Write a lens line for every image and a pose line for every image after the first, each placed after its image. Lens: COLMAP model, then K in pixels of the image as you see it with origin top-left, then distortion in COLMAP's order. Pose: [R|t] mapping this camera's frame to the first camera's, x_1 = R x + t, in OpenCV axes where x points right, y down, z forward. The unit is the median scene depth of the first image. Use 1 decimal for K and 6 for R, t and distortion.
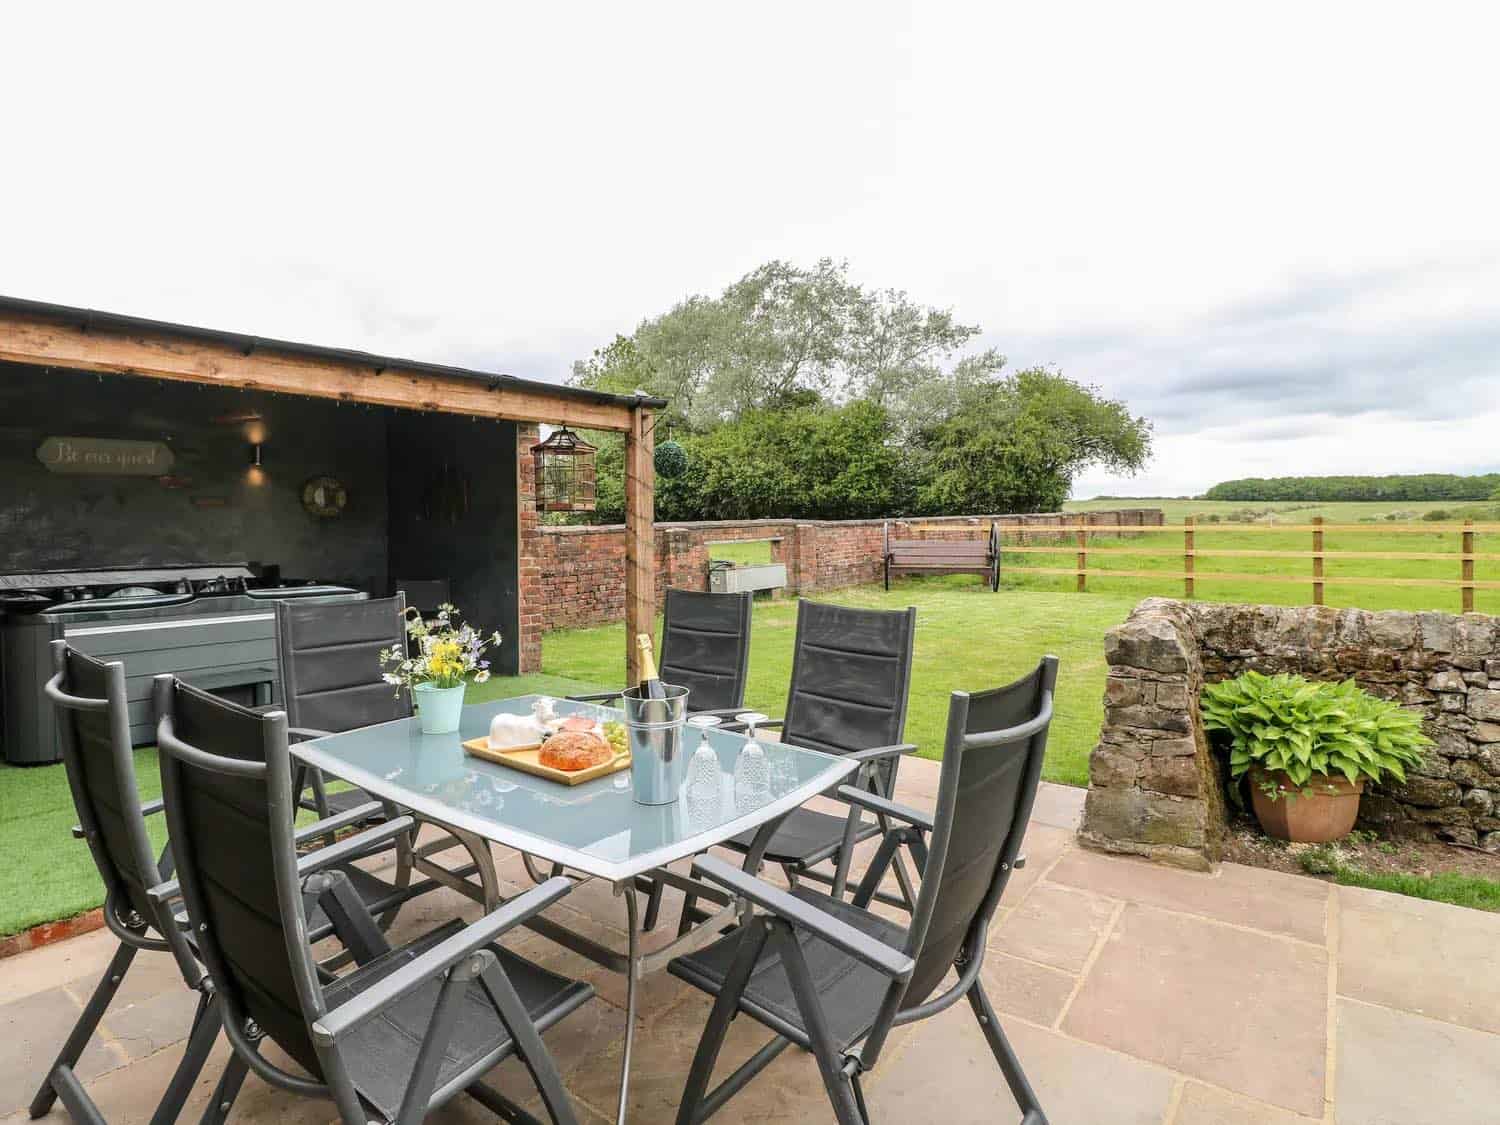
lens RADIAL K [[803.3, 0, 750.7], [0, 803.3, 562.8], [0, 0, 1]] dist [-0.003713, -0.000515]
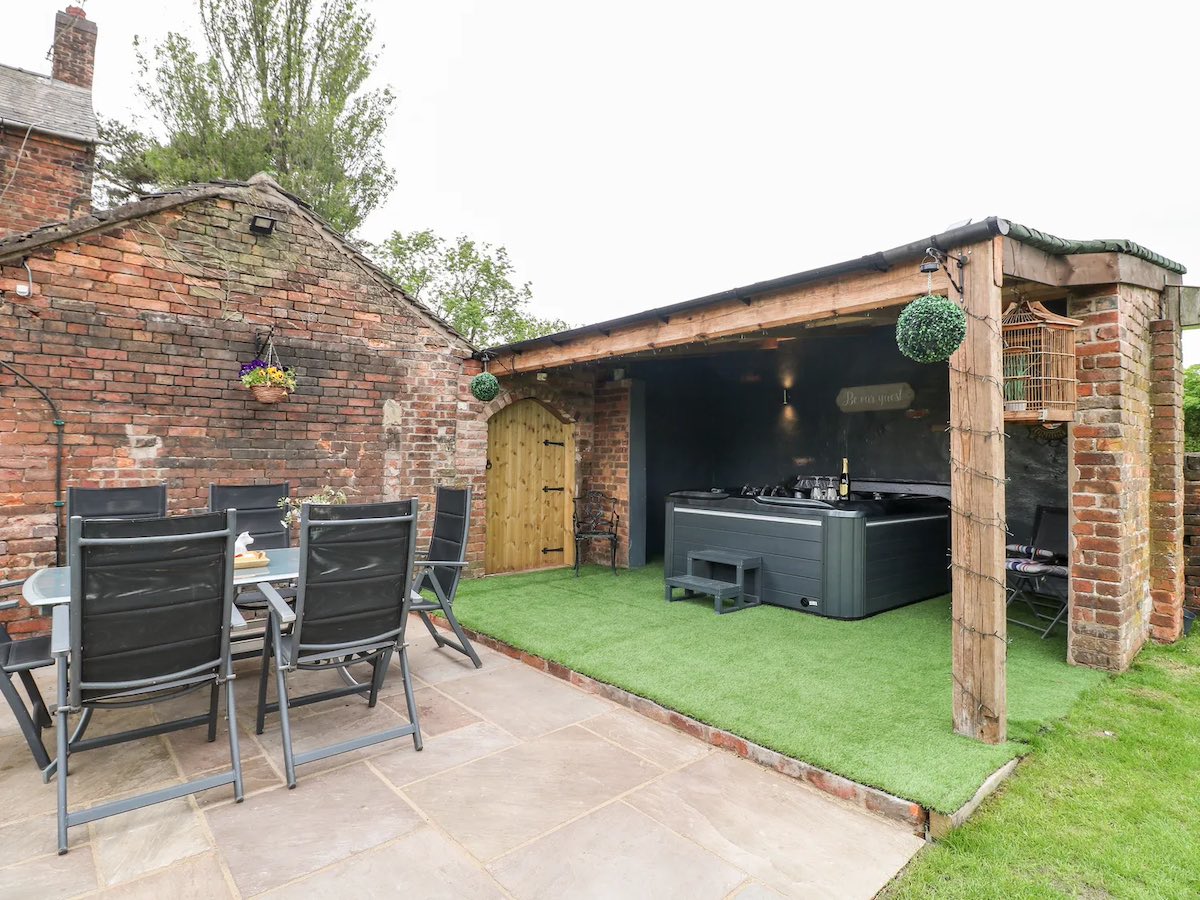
lens RADIAL K [[642.7, 0, 600.8], [0, 642.7, 450.3], [0, 0, 1]] dist [-0.003713, -0.000515]
pose [[-0.189006, -0.002461, -0.981973, 0.340021], [-0.046313, 0.998906, 0.006411, -0.028182], [0.980883, 0.046690, -0.188913, 0.726462]]
